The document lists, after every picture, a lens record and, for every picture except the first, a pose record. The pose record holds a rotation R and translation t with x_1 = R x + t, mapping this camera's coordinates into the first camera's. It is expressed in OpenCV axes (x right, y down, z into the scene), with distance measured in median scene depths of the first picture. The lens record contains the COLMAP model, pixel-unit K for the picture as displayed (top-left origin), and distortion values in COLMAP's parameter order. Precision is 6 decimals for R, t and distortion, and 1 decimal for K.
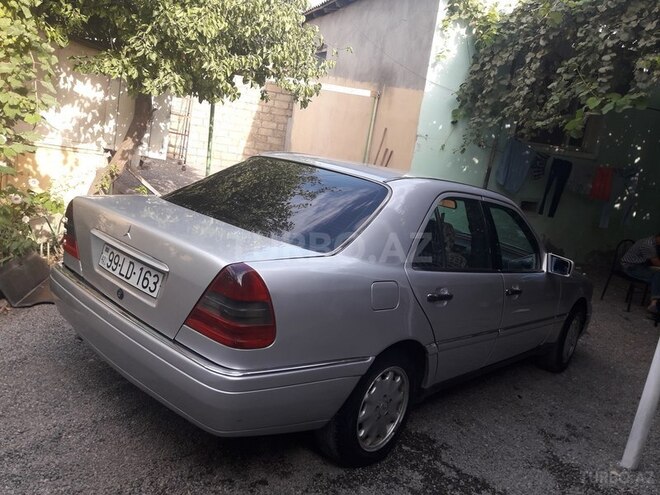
lens RADIAL K [[566.5, 0, 330.0], [0, 566.5, 247.5], [0, 0, 1]] dist [-0.004051, -0.012085]
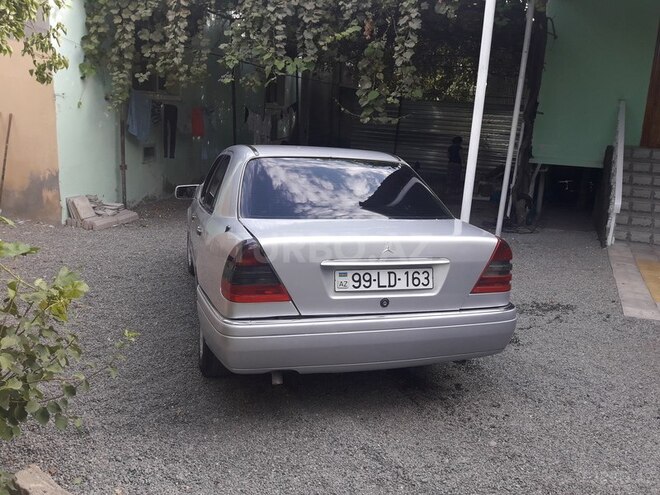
lens RADIAL K [[566.5, 0, 330.0], [0, 566.5, 247.5], [0, 0, 1]] dist [-0.004051, -0.012085]
pose [[0.503522, -0.307481, 0.807417, -0.633835], [0.189955, 0.951060, 0.243723, -0.155026], [-0.842842, 0.030653, 0.537287, 0.234609]]
